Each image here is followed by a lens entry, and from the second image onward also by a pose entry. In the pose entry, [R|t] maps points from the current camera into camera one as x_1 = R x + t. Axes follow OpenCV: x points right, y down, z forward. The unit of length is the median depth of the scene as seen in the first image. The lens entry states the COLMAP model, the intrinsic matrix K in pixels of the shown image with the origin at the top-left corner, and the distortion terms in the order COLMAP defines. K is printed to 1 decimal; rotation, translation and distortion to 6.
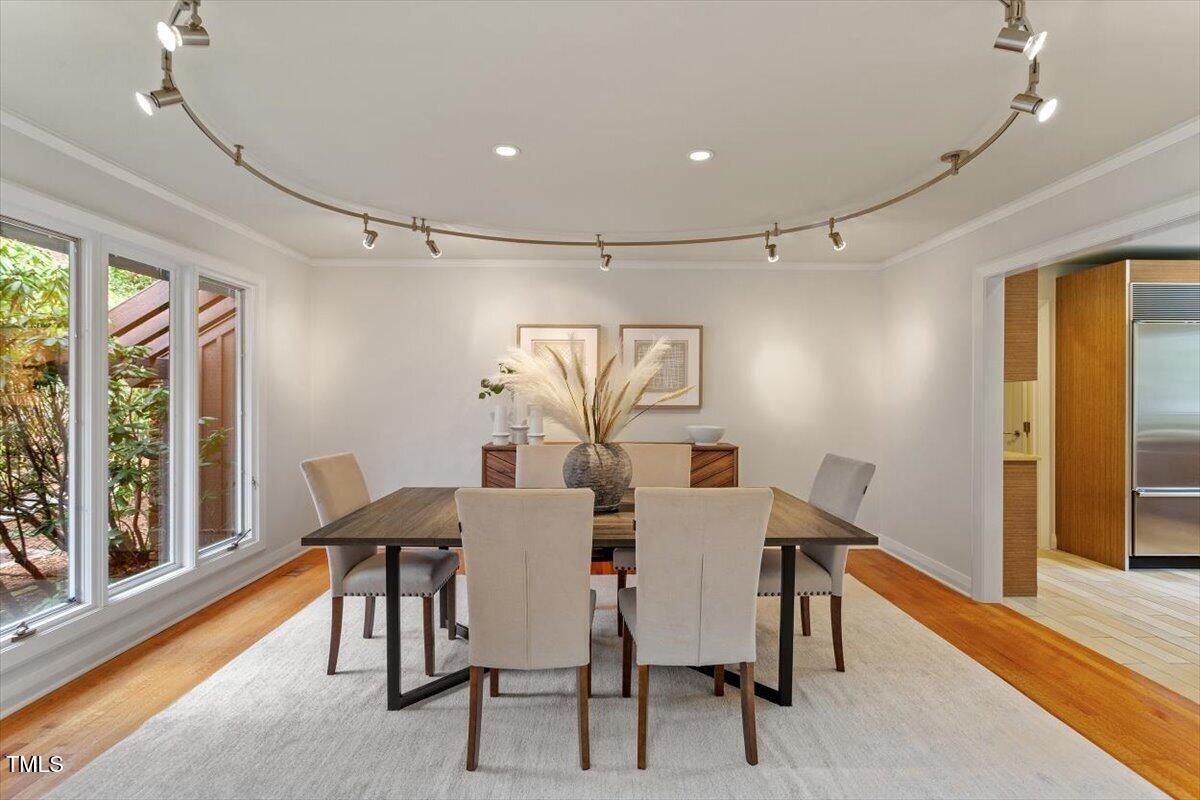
lens RADIAL K [[574.2, 0, 591.7], [0, 574.2, 397.9], [0, 0, 1]] dist [0.004229, 0.001243]
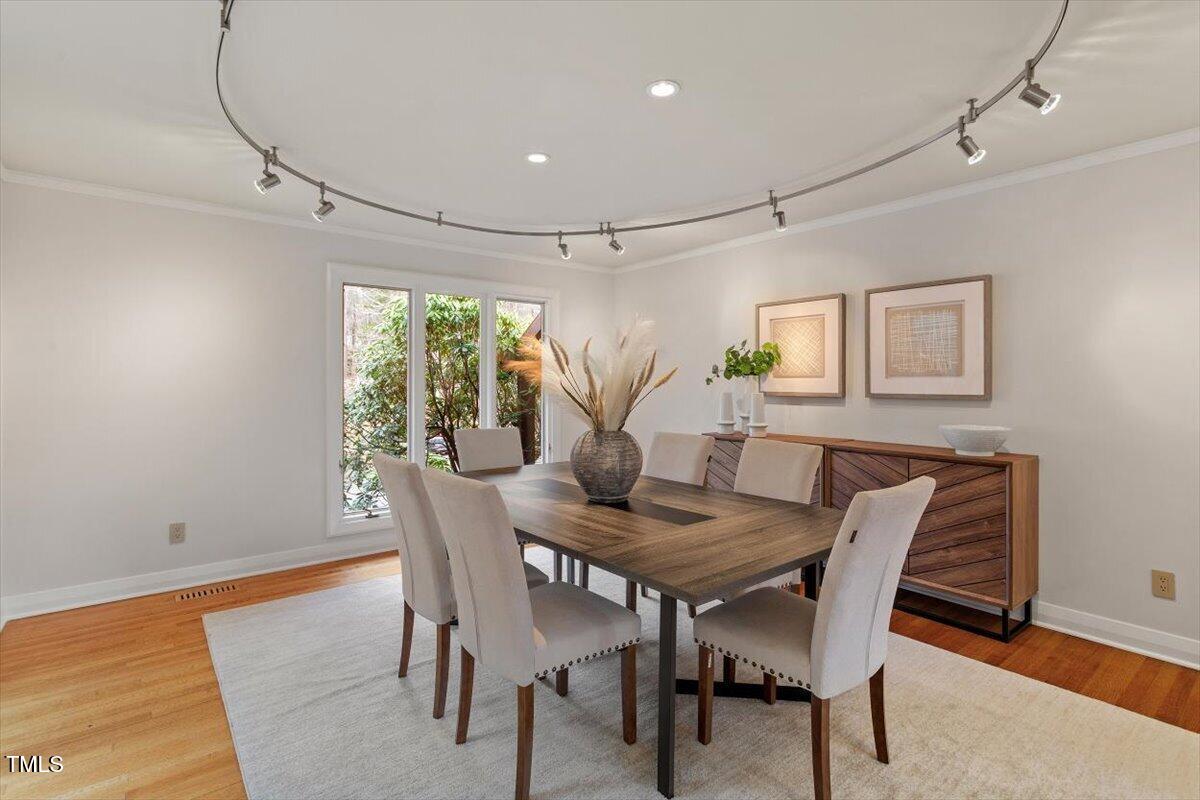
lens RADIAL K [[574.2, 0, 586.9], [0, 574.2, 391.5], [0, 0, 1]] dist [0.004229, 0.001243]
pose [[0.603218, 0.008876, -0.797527, 0.547422], [-0.005058, 0.999961, 0.007303, 0.007251], [0.797560, -0.000371, 0.603239, 0.283622]]
